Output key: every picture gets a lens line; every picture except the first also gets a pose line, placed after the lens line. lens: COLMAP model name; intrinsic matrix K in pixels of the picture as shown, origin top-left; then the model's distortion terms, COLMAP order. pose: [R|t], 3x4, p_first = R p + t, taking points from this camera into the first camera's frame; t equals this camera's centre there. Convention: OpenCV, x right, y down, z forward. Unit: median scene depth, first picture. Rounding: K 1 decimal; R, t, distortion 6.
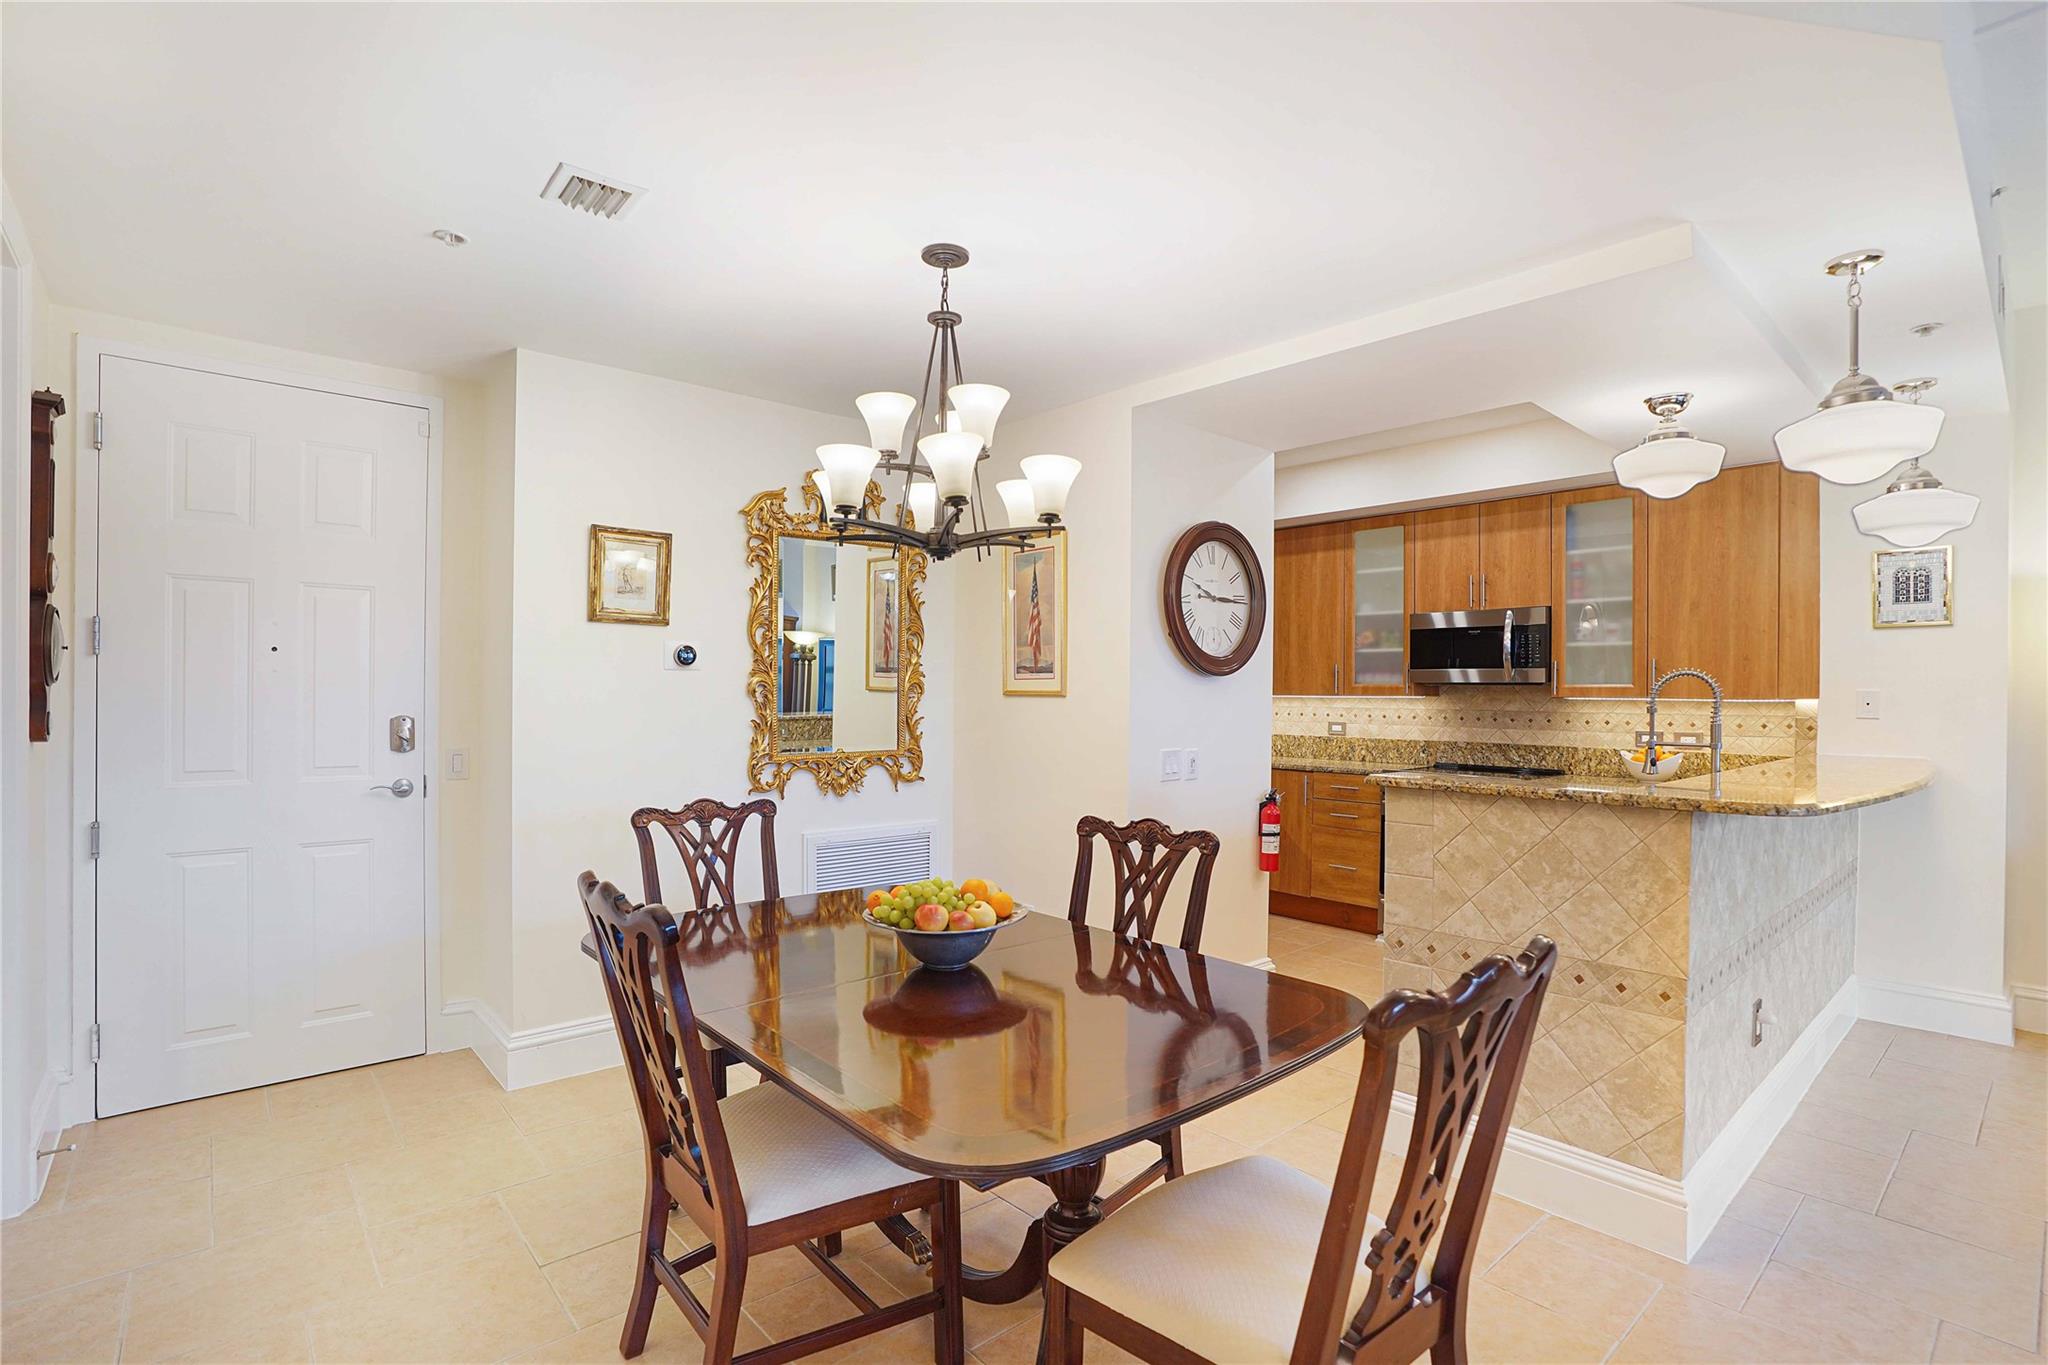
lens RADIAL K [[965.4, 0, 1029.6], [0, 965.4, 694.3], [0, 0, 1]] dist [-0.080041, 0.033406]
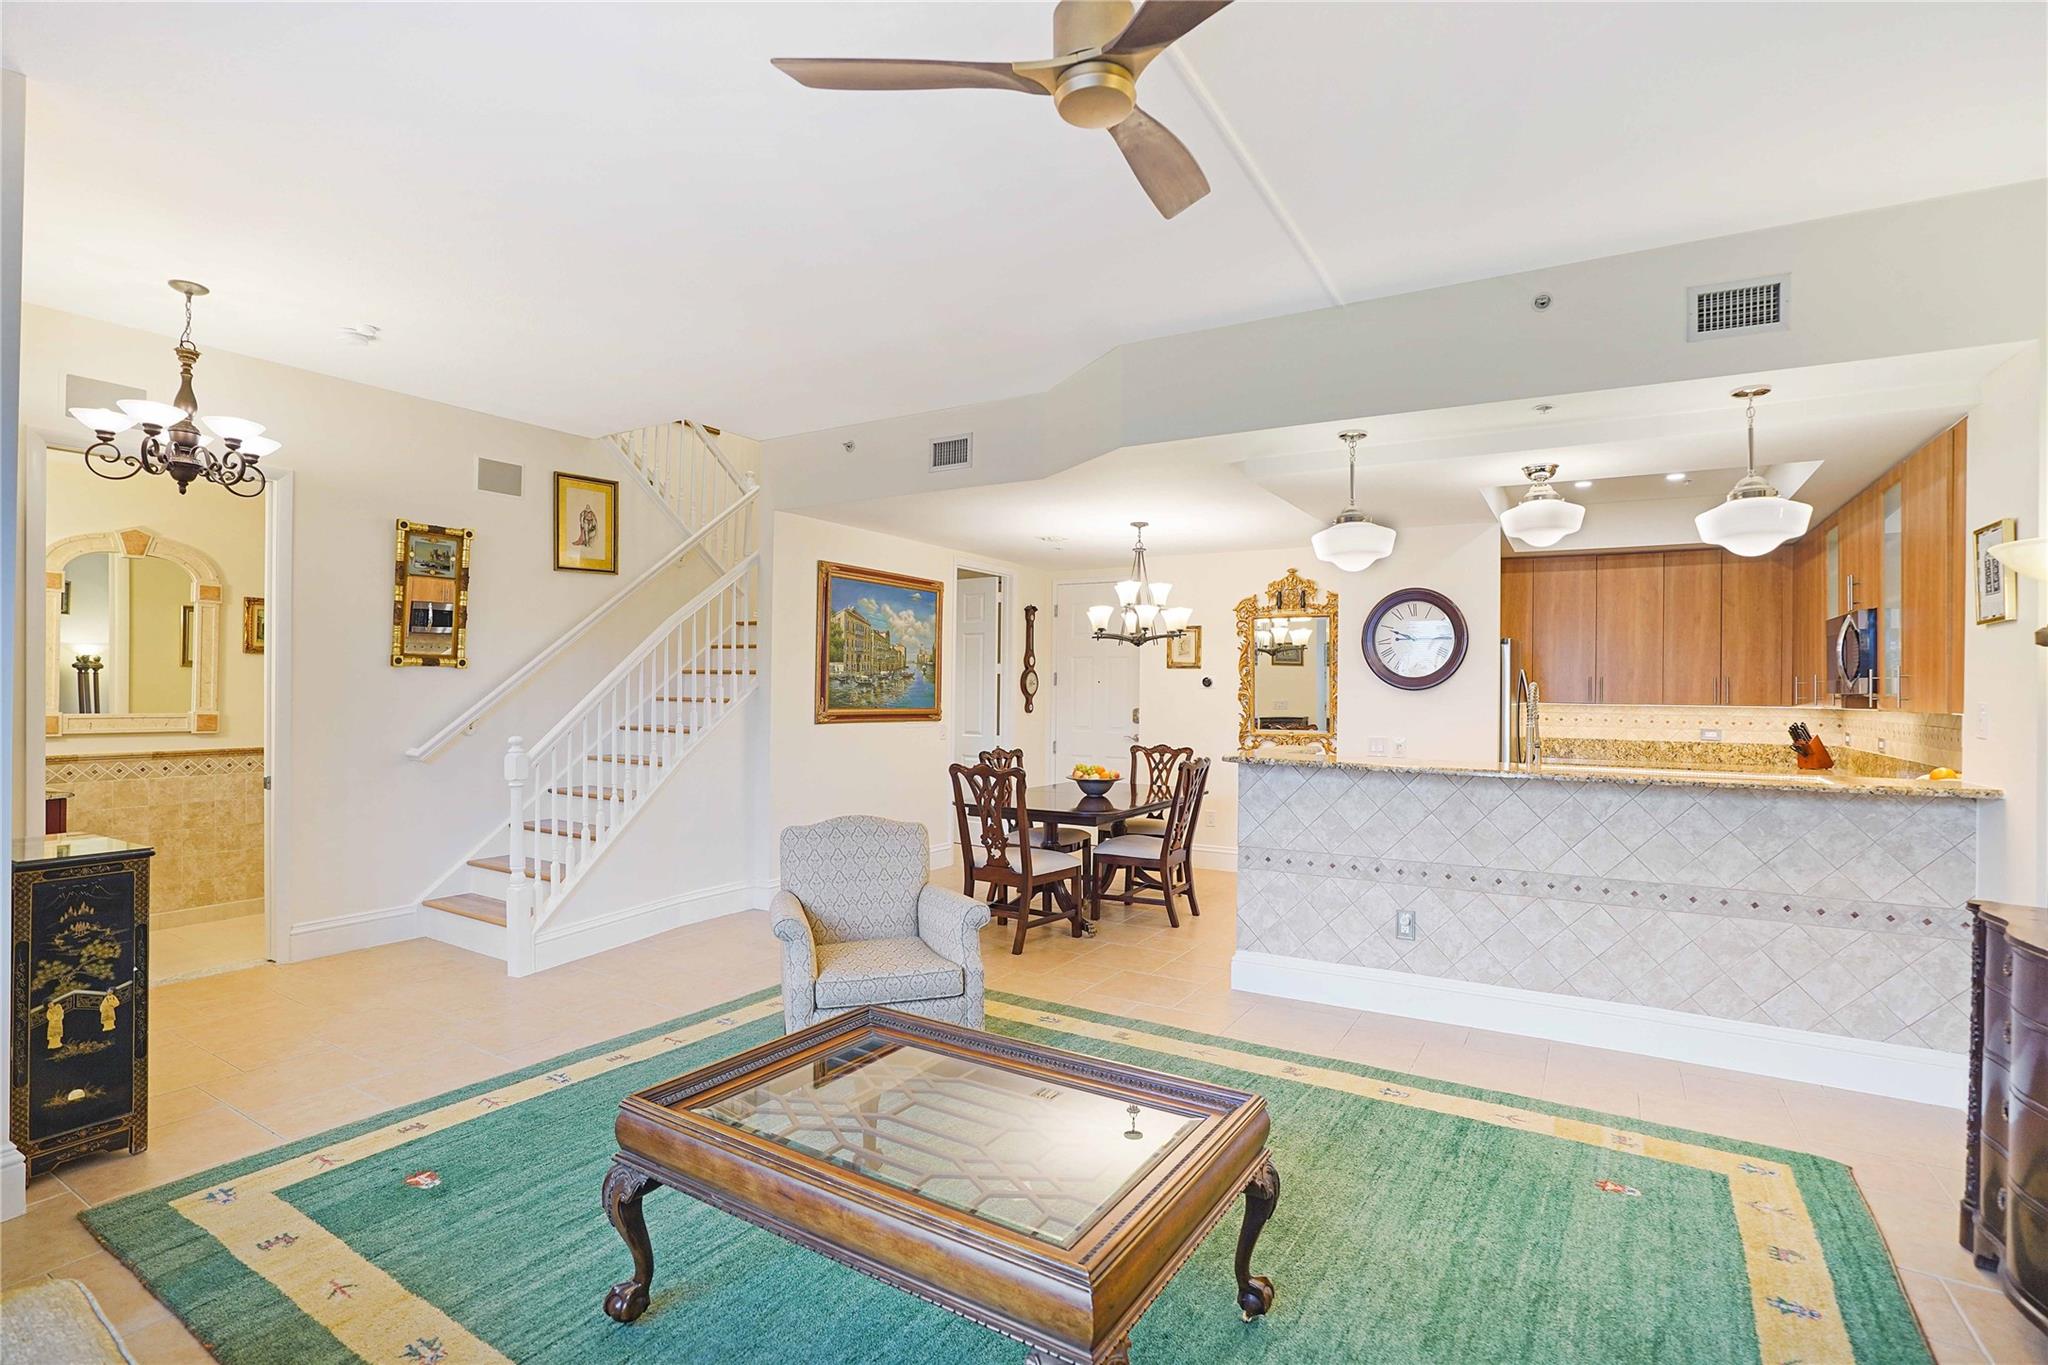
lens RADIAL K [[965.4, 0, 1029.6], [0, 965.4, 694.3], [0, 0, 1]] dist [-0.080041, 0.033406]
pose [[0.304441, -0.001289, -0.952530, 1.345492], [-0.009910, 0.999941, -0.004521, 0.000136], [0.952480, 0.010815, 0.304410, -0.024046]]
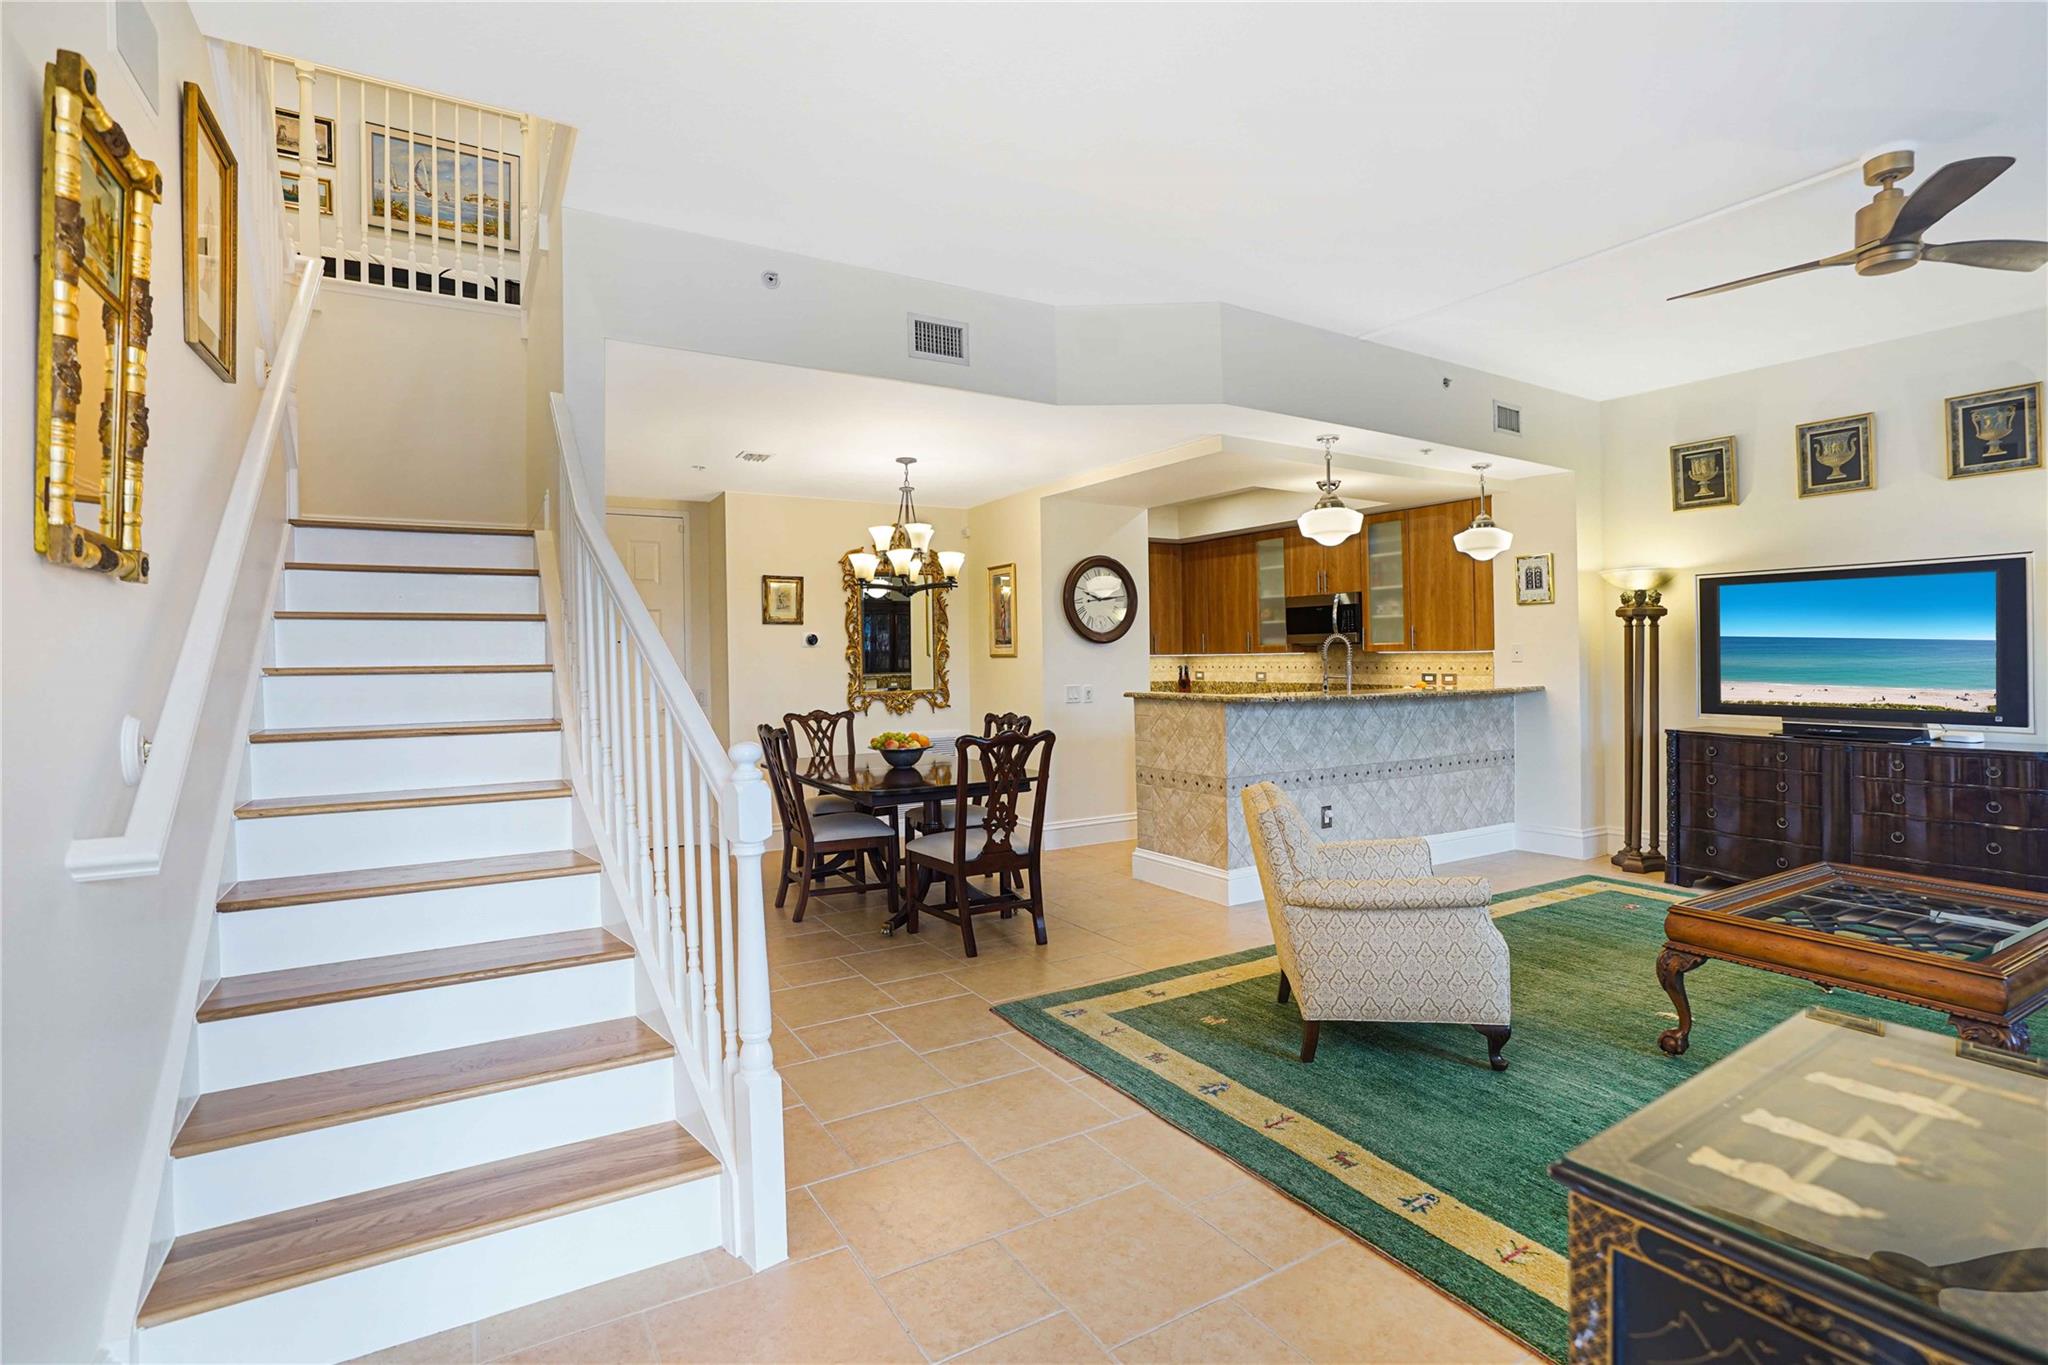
lens RADIAL K [[968.2, 0, 1046.6], [0, 968.2, 677.7], [0, 0, 1]] dist [-0.056332, 0.000007]
pose [[0.986765, -0.015890, -0.161376, 0.356228], [0.018919, 0.999672, 0.017250, 0.009909], [0.161049, -0.020075, 0.986742, -0.717822]]
